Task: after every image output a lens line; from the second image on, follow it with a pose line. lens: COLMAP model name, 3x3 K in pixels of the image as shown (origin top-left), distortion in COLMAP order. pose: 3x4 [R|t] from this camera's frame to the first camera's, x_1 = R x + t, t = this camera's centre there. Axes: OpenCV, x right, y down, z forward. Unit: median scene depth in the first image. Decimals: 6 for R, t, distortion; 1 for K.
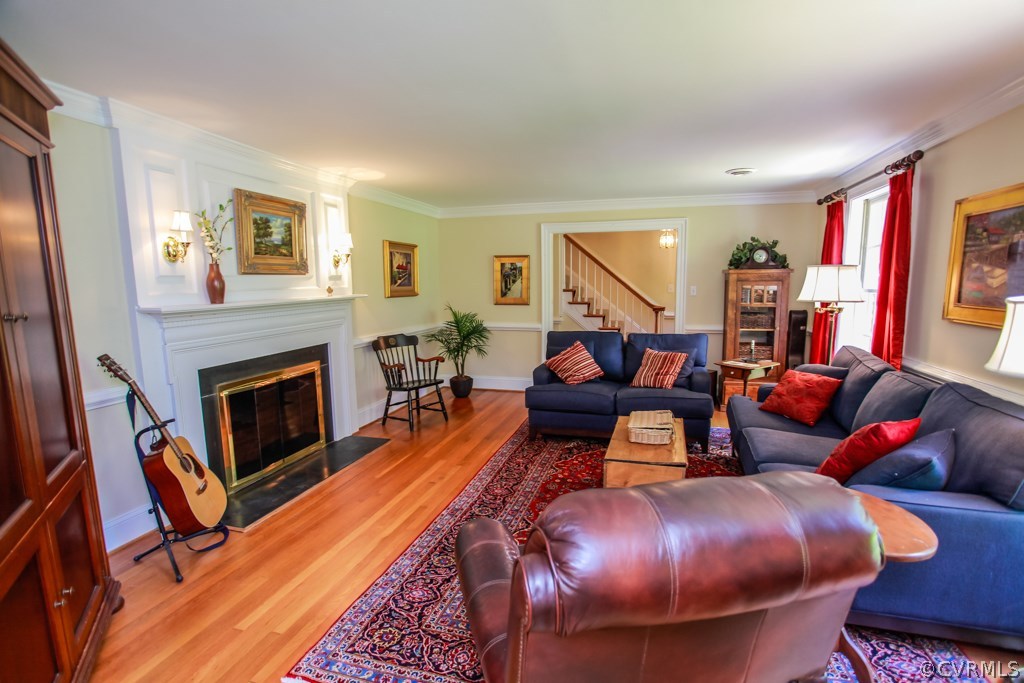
lens RADIAL K [[503.2, 0, 519.2], [0, 503.2, 353.1], [0, 0, 1]] dist [-0.062944, 0.025451]
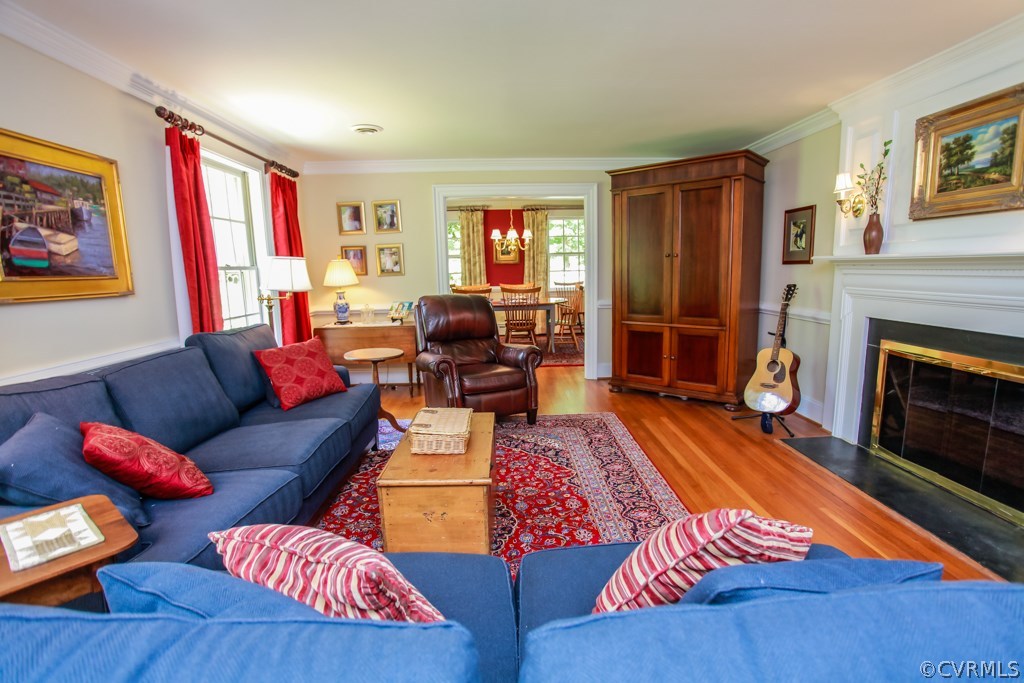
lens RADIAL K [[503.2, 0, 519.2], [0, 503.2, 353.1], [0, 0, 1]] dist [-0.062944, 0.025451]
pose [[-0.952719, 0.081070, -0.292838, 0.344189], [-0.014340, 0.950680, 0.309843, -0.189093], [0.303514, 0.299392, -0.904568, 1.586792]]
